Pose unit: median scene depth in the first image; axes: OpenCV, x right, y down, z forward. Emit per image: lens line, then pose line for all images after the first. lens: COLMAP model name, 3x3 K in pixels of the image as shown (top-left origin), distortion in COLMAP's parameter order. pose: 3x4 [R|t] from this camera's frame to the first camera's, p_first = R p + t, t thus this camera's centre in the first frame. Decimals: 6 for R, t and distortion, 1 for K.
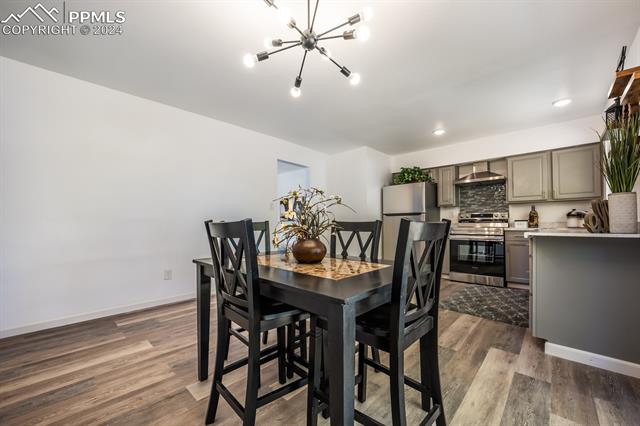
lens RADIAL K [[253.8, 0, 318.2], [0, 253.8, 219.0], [0, 0, 1]] dist [-0.002053, -0.000117]
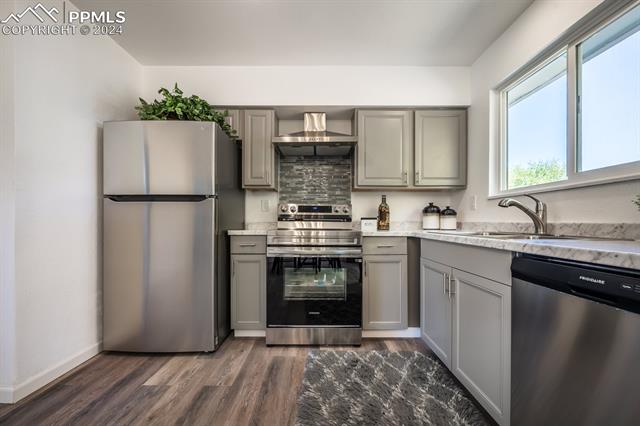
lens RADIAL K [[253.1, 0, 318.8], [0, 253.1, 222.1], [0, 0, 1]] dist [-0.001505, -0.000121]
pose [[0.719716, 0.003777, 0.694259, 0.289264], [-0.019135, 0.999713, 0.014398, 0.008869], [-0.694005, -0.023647, 0.719582, 0.658708]]
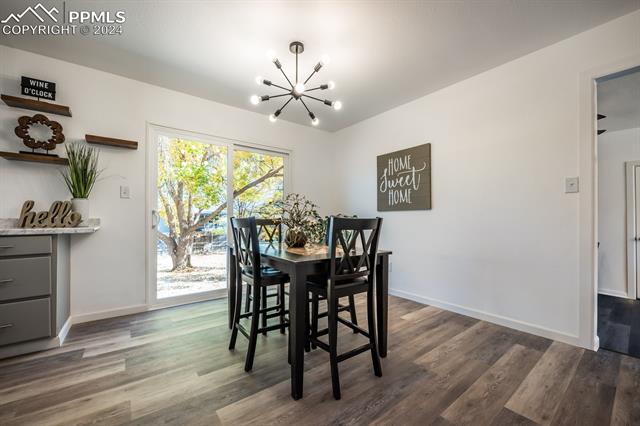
lens RADIAL K [[253.8, 0, 318.2], [0, 253.8, 219.0], [0, 0, 1]] dist [-0.002053, -0.000117]
pose [[-0.988869, 0.000549, 0.148789, -0.137282], [-0.002215, 0.999828, -0.018409, 0.014686], [-0.148774, -0.018533, -0.988698, 0.886477]]
